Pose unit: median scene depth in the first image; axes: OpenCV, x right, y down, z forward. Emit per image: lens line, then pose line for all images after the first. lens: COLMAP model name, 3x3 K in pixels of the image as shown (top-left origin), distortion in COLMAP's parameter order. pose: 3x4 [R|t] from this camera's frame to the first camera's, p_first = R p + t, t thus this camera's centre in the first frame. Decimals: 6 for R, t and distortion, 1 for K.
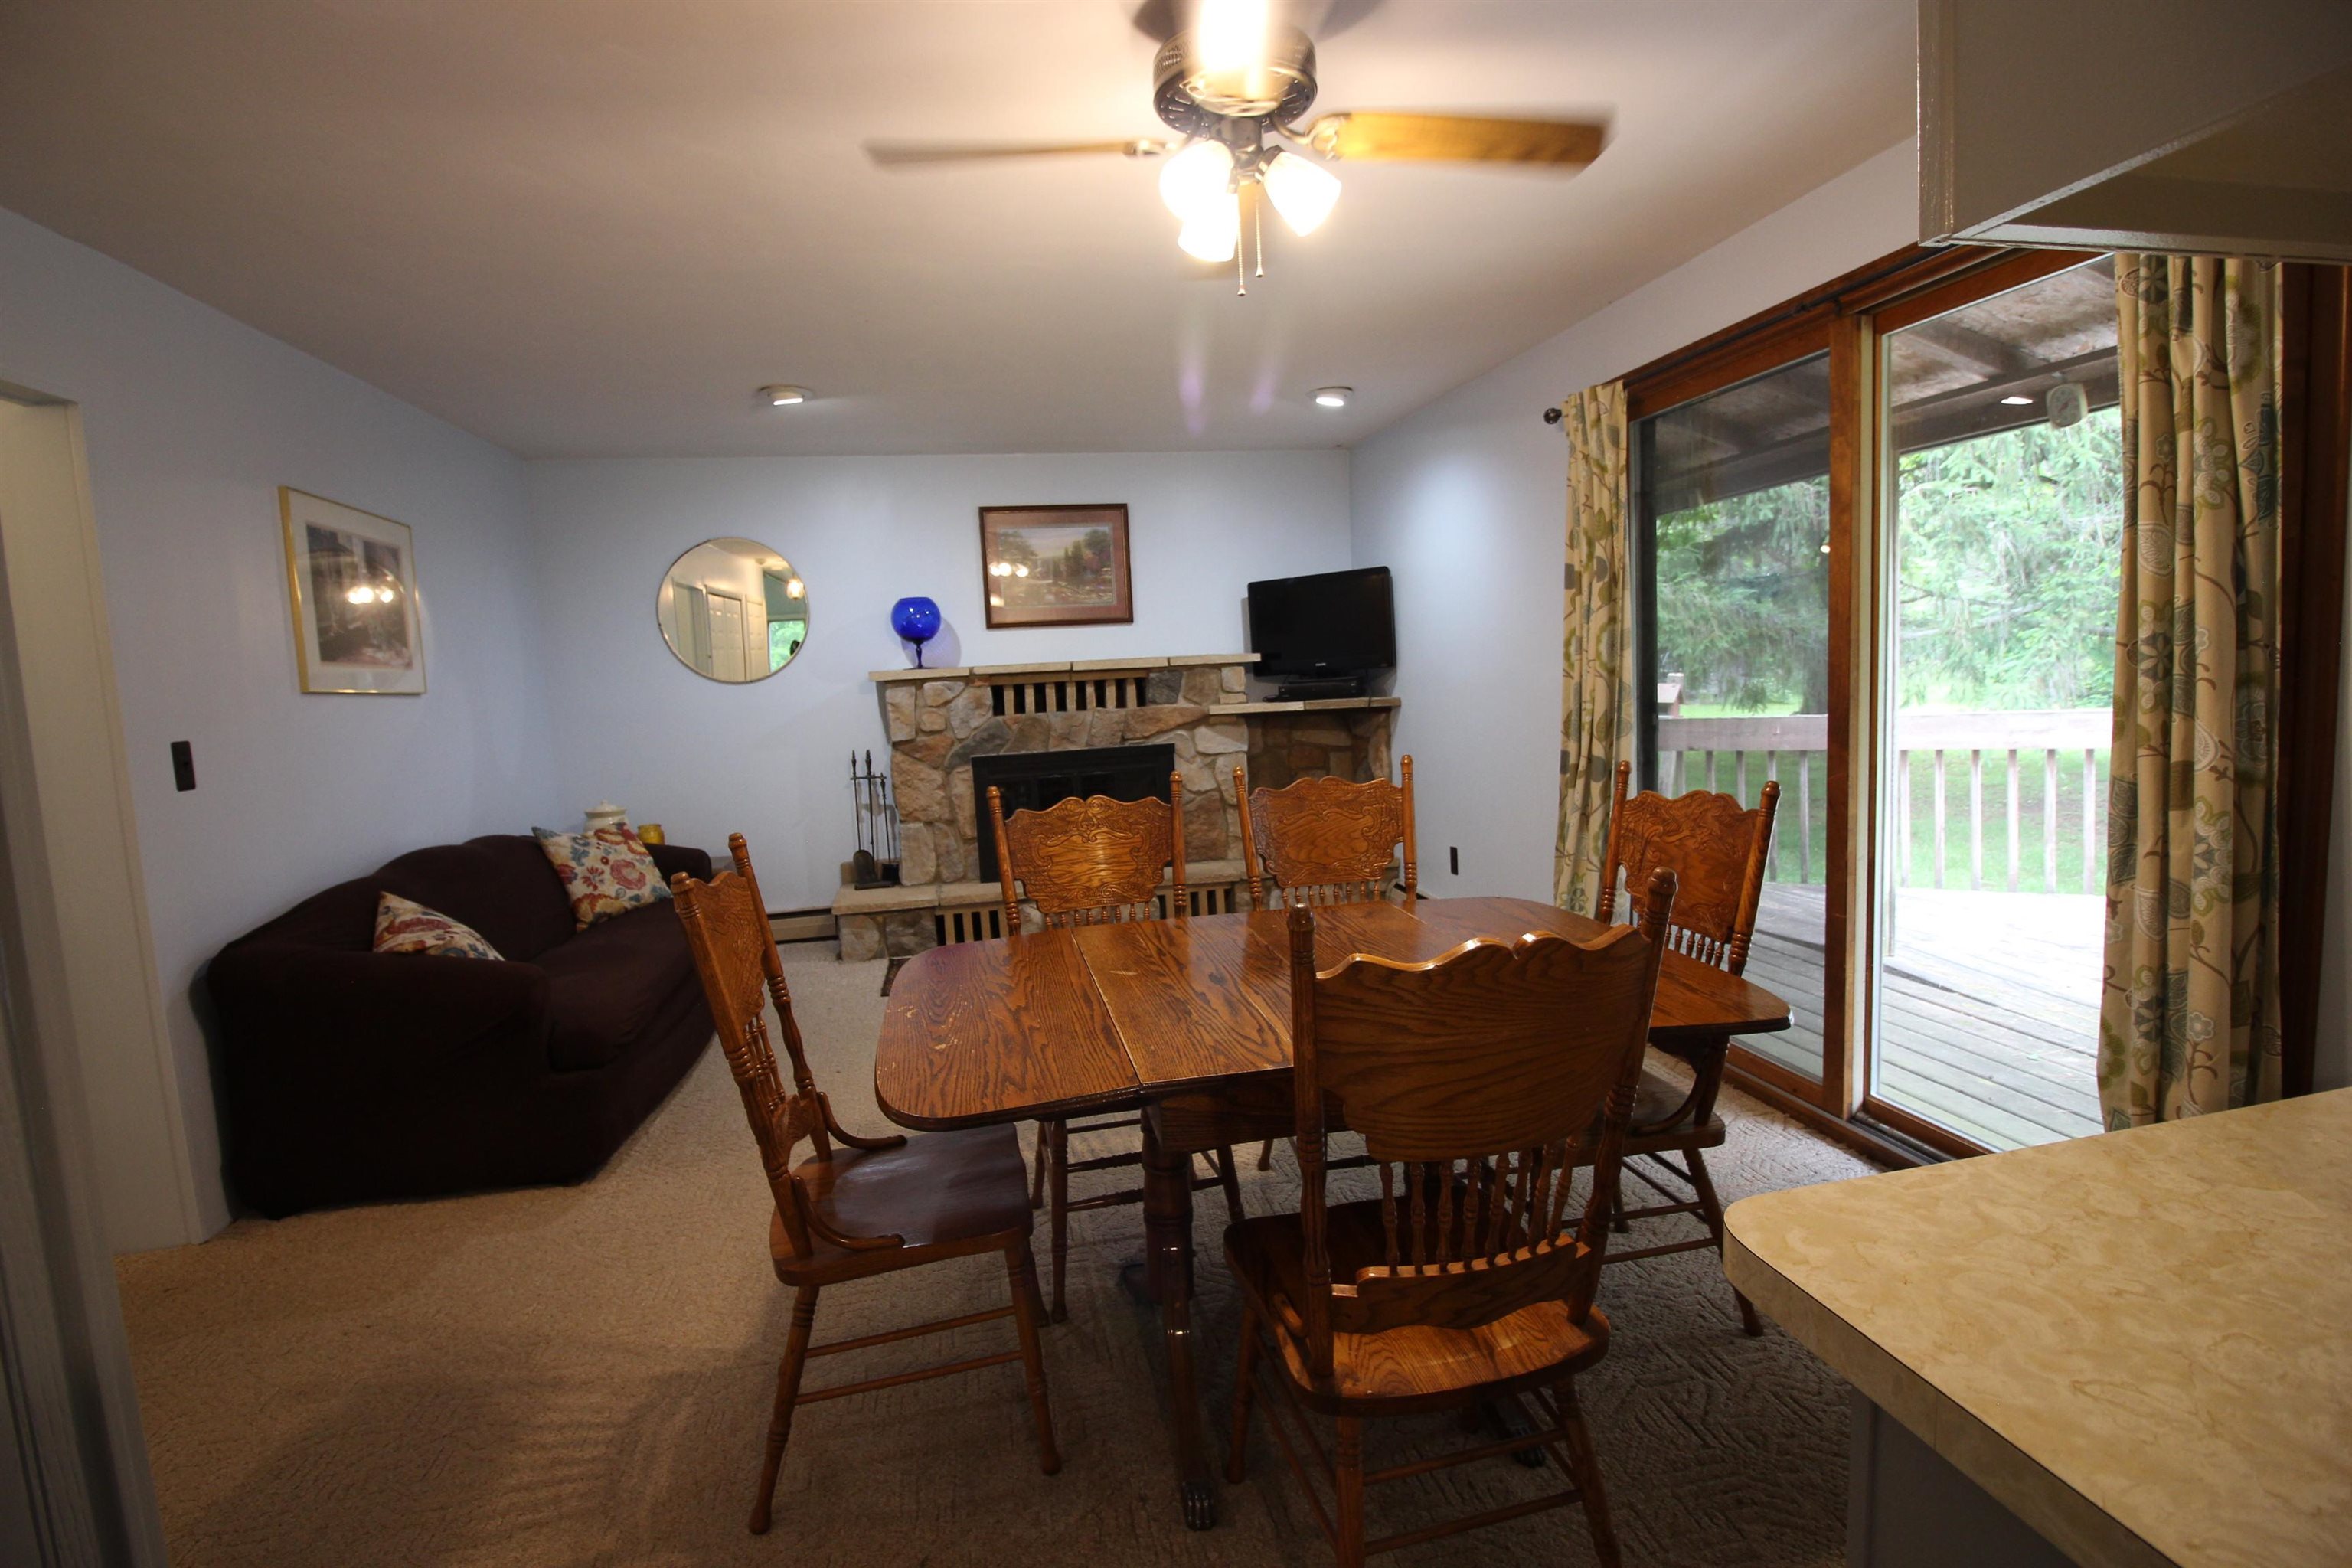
lens RADIAL K [[1071.2, 0, 1174.6], [0, 1071.2, 783.6], [0, 0, 1]] dist [-0.013446, -0.001987]
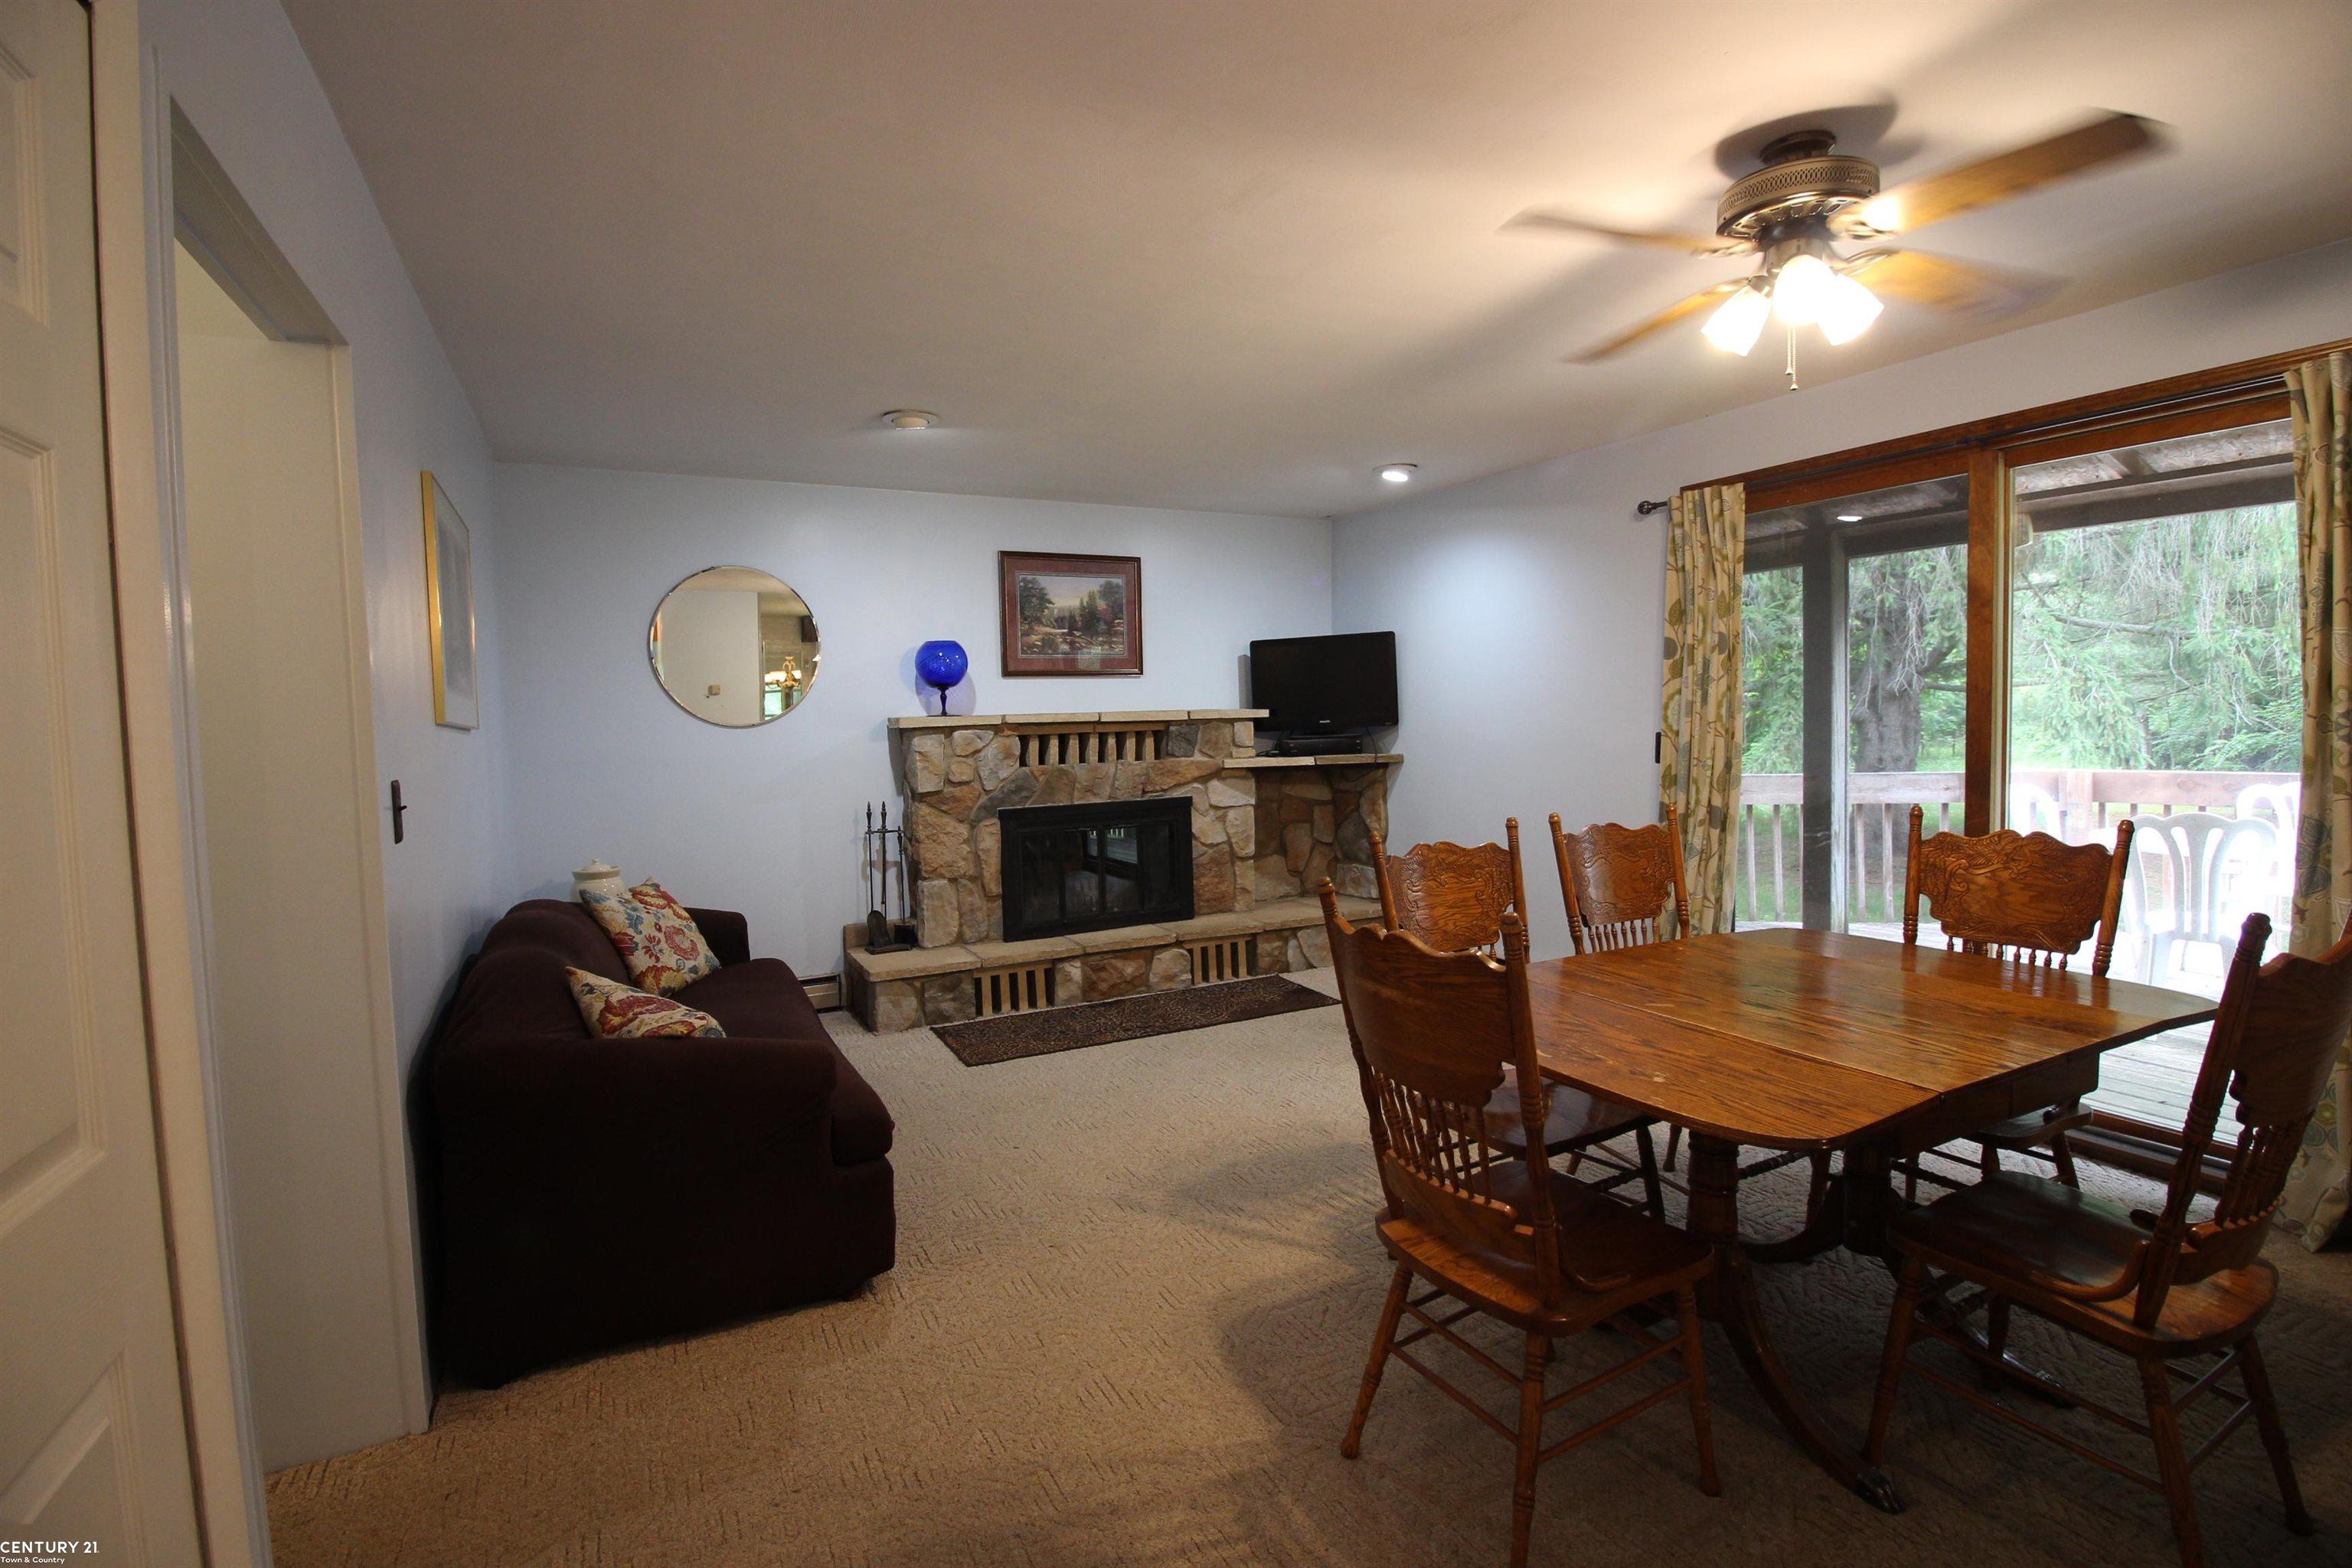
lens RADIAL K [[1071.2, 0, 1166.6], [0, 1071.2, 784.8], [0, 0, 1]] dist [-0.013446, -0.001987]
pose [[0.962071, 0.007611, 0.272694, -0.302842], [0.007264, 0.998541, -0.053499, 0.005133], [-0.272704, 0.053451, 0.960612, 0.042476]]
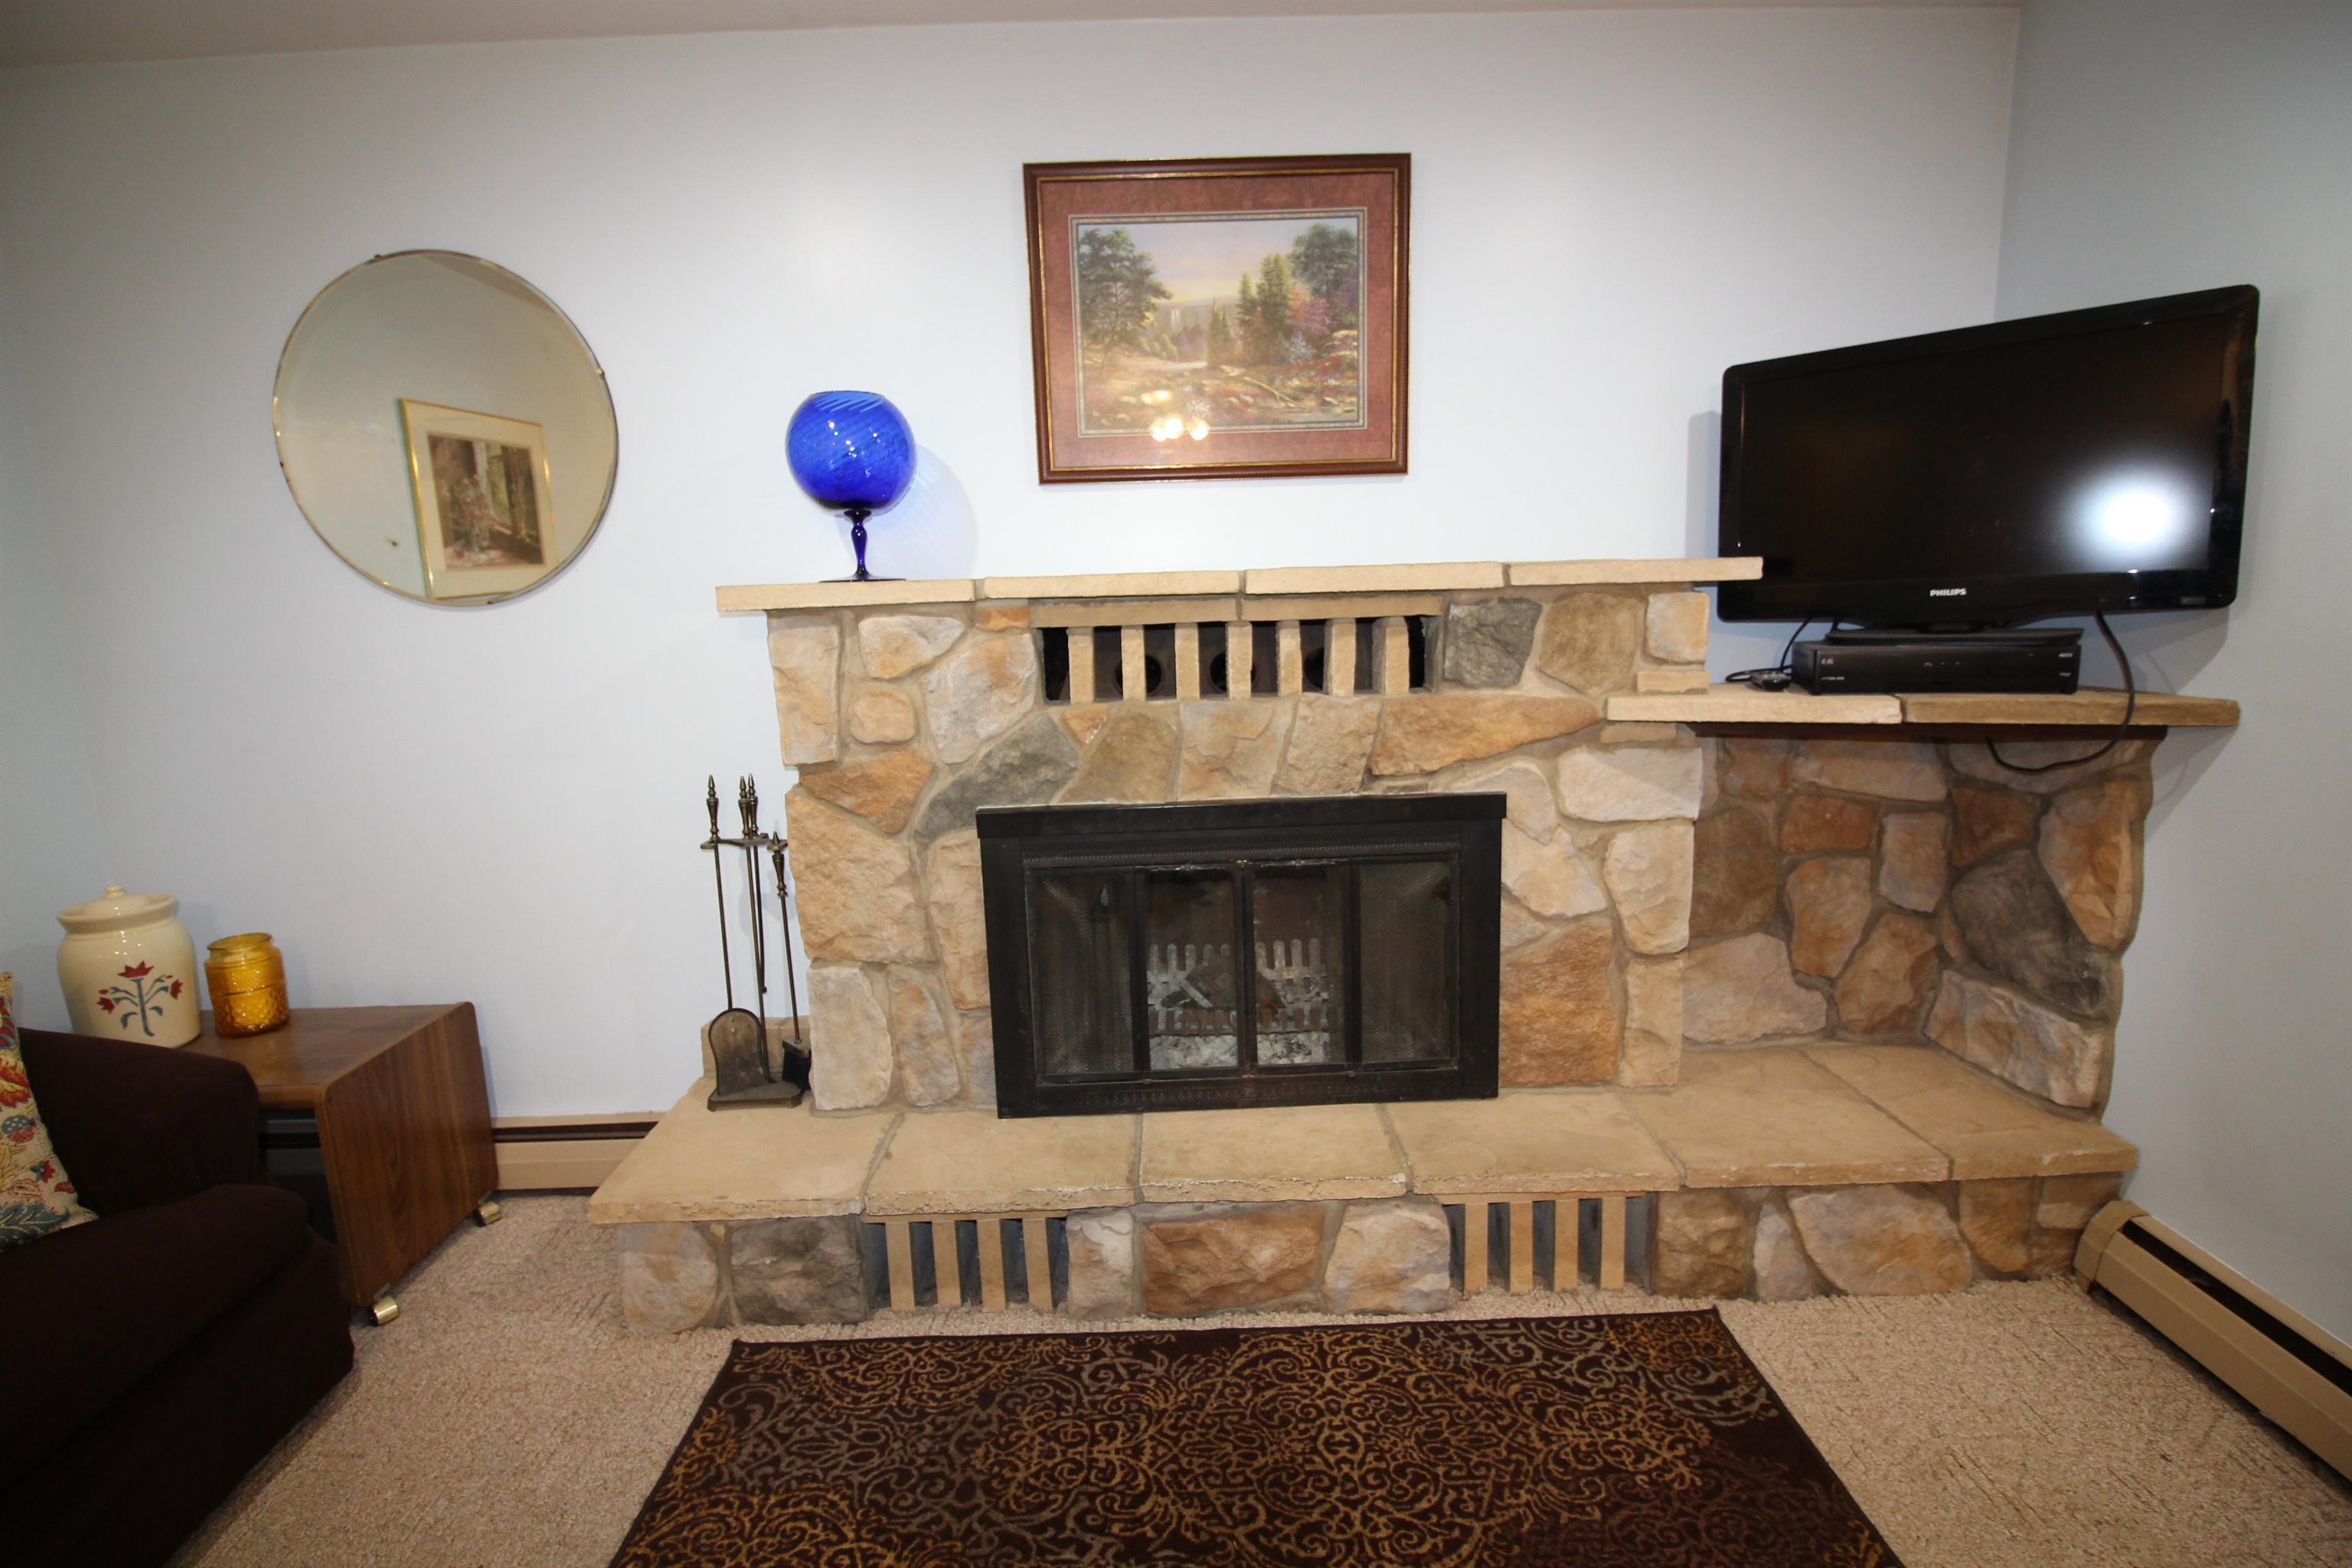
lens RADIAL K [[1071.2, 0, 1176.0], [0, 1071.2, 771.8], [0, 0, 1]] dist [-0.013446, -0.001987]
pose [[0.983181, 0.050316, -0.175568, -0.049694], [-0.038394, 0.996762, 0.070654, -0.068693], [0.178555, -0.062725, 0.981929, 0.621065]]
